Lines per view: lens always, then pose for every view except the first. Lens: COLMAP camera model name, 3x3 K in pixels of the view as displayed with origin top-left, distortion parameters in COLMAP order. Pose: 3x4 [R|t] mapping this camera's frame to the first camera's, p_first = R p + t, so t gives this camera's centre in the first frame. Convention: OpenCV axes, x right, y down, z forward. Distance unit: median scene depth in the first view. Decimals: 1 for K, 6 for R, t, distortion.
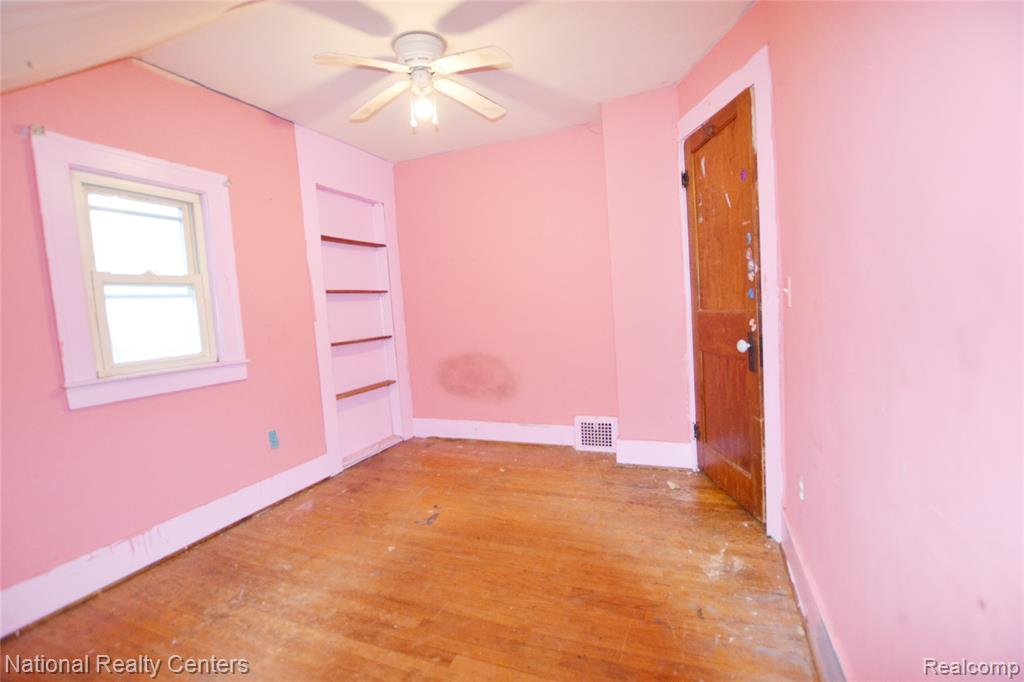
lens RADIAL K [[457.7, 0, 510.9], [0, 457.7, 341.9], [0, 0, 1]] dist [-0.026035, 0.002065]
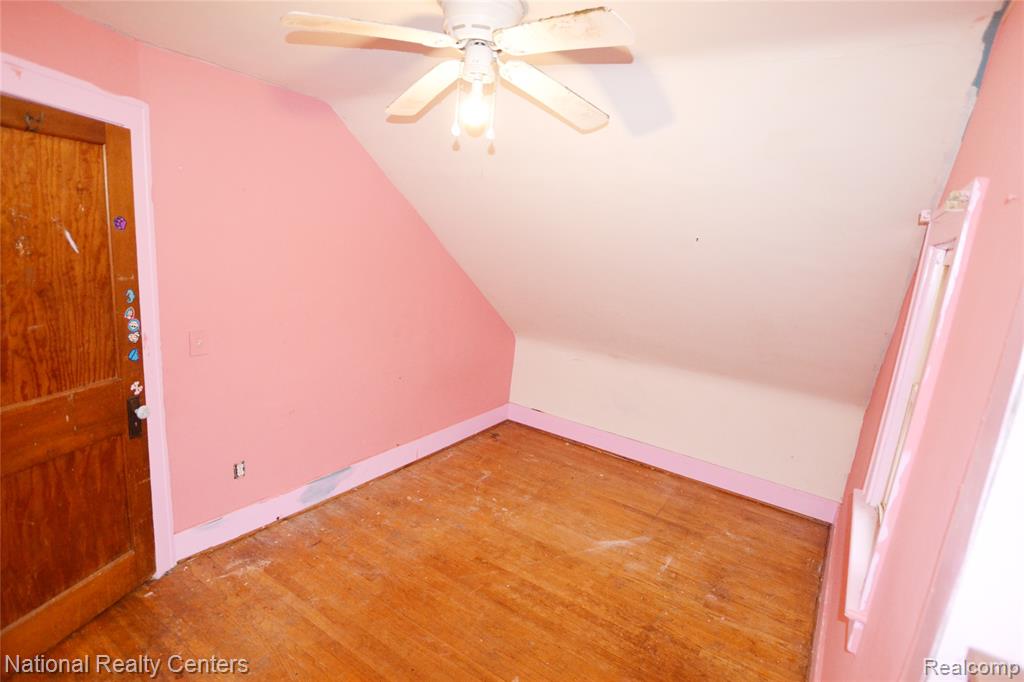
lens RADIAL K [[512.6, 0, 513.4], [0, 512.6, 342.8], [0, 0, 1]] dist [0.000086, 0.000002]
pose [[-0.976701, -0.066439, 0.204061, -0.457299], [-0.010708, 0.964773, 0.262864, -0.440690], [-0.214337, 0.254555, -0.943007, 1.934333]]
